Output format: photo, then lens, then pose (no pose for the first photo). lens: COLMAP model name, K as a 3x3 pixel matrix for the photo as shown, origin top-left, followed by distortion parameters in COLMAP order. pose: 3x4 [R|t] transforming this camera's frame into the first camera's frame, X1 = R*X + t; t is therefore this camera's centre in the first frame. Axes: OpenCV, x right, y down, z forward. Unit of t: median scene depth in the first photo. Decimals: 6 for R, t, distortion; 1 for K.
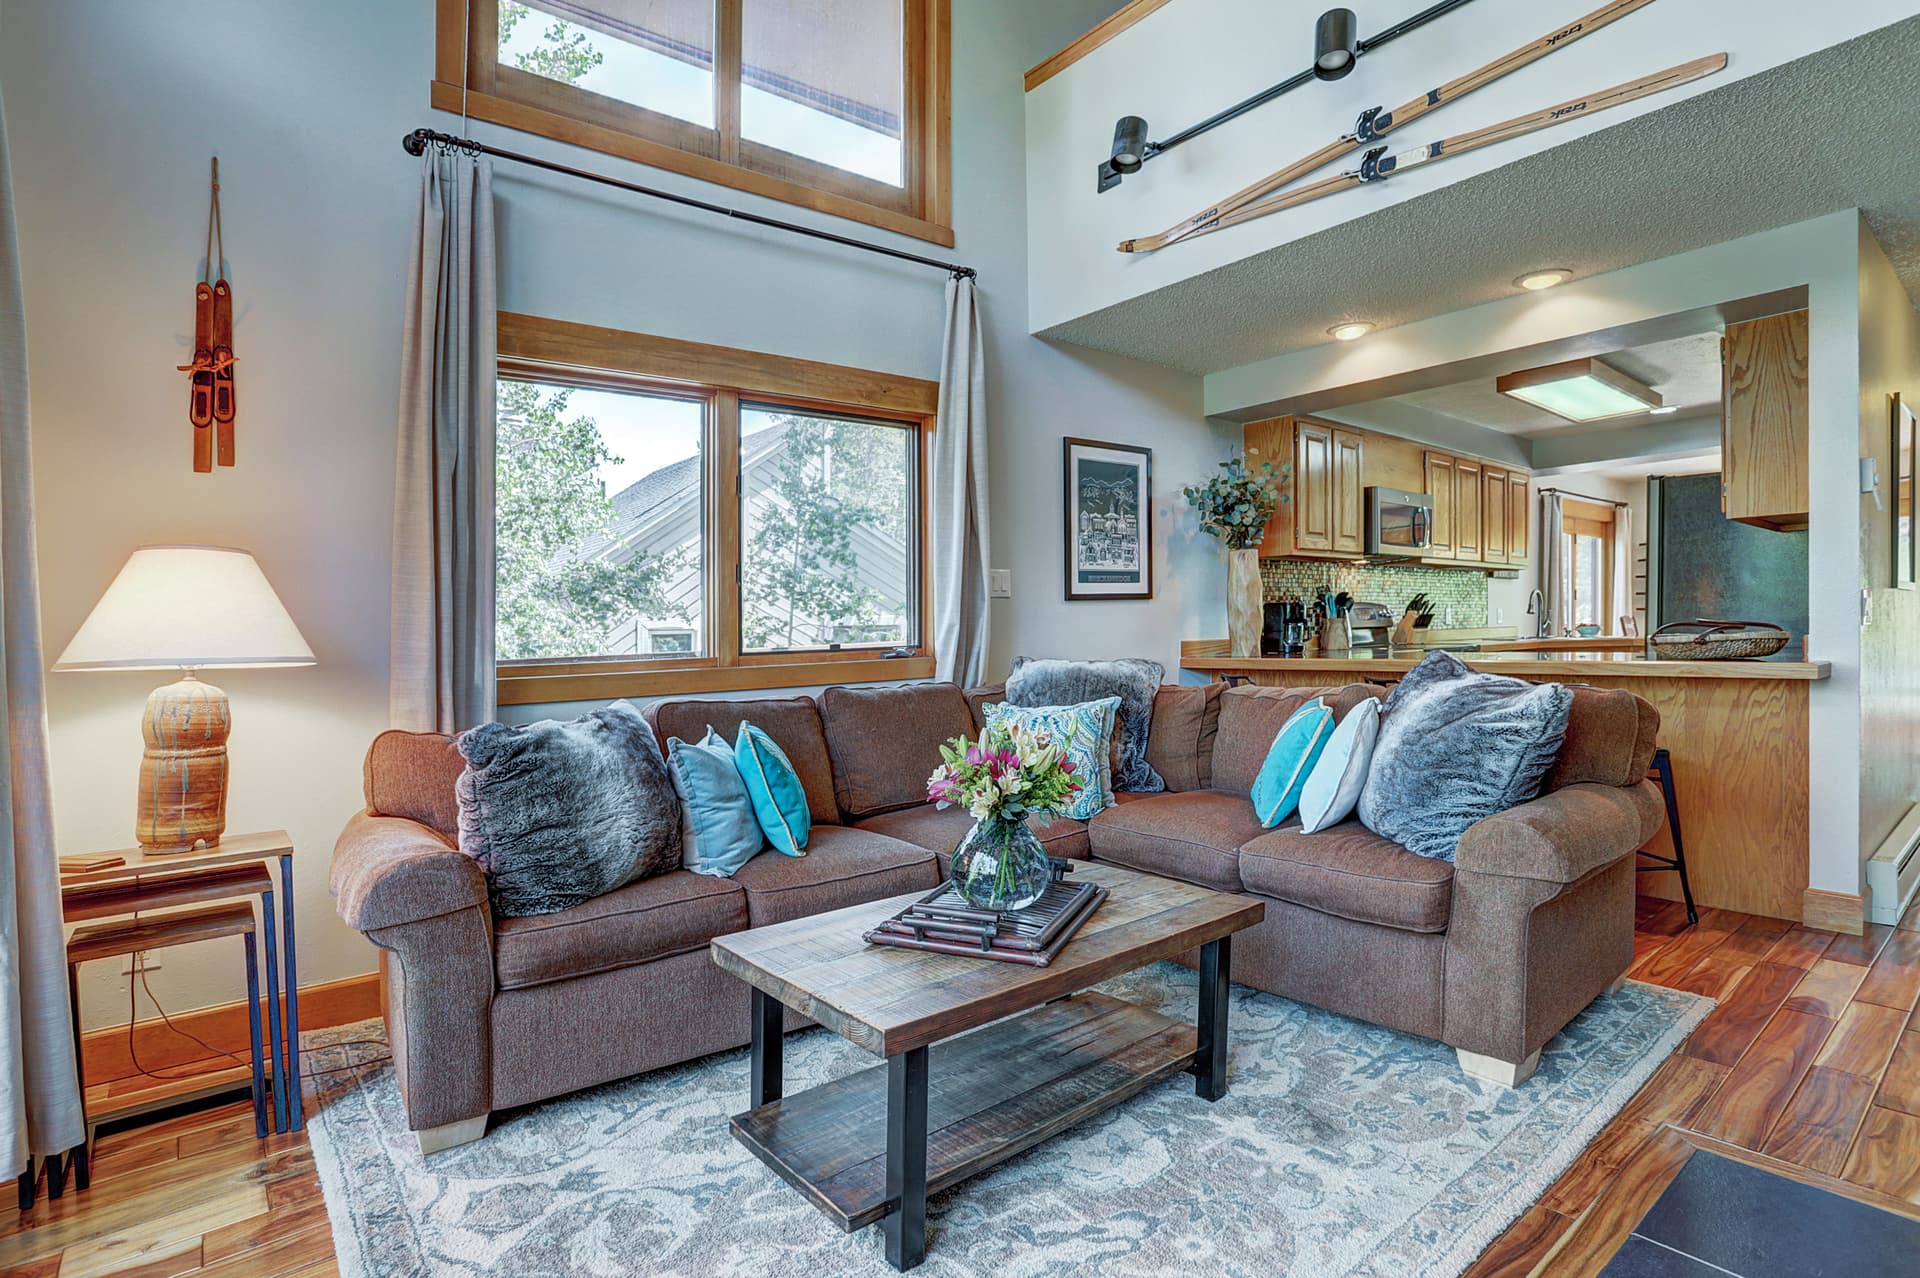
lens RADIAL K [[993.5, 0, 965.3], [0, 993.5, 675.9], [0, 0, 1]] dist [-0.001986, 0.015023]
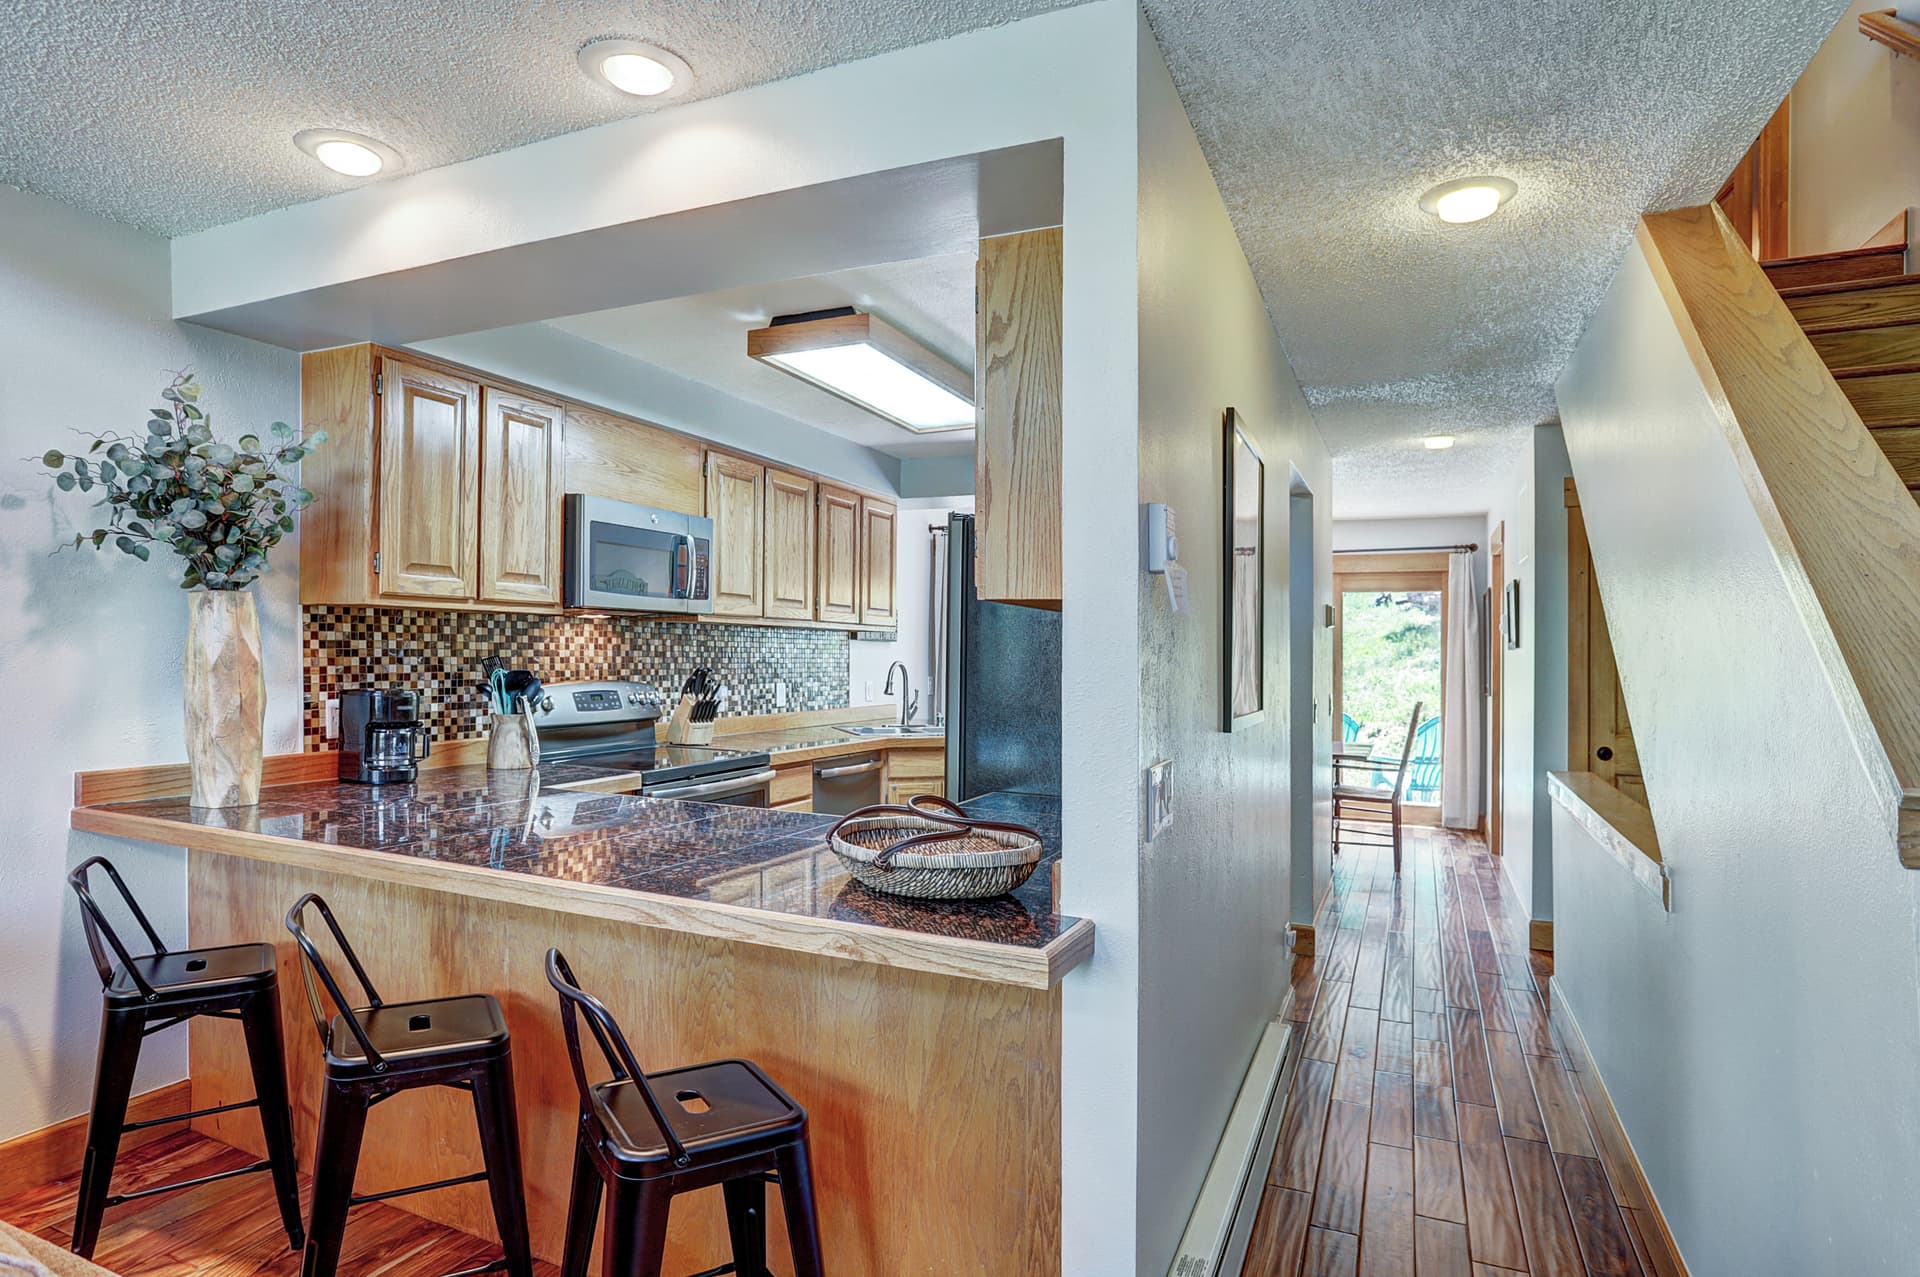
lens RADIAL K [[993.5, 0, 965.3], [0, 993.5, 675.4], [0, 0, 1]] dist [-0.001986, 0.015023]
pose [[0.911737, 0.016244, 0.410452, 0.541320], [-0.010997, 0.999825, -0.015139, -0.108925], [-0.410626, 0.009289, 0.911756, 0.522502]]
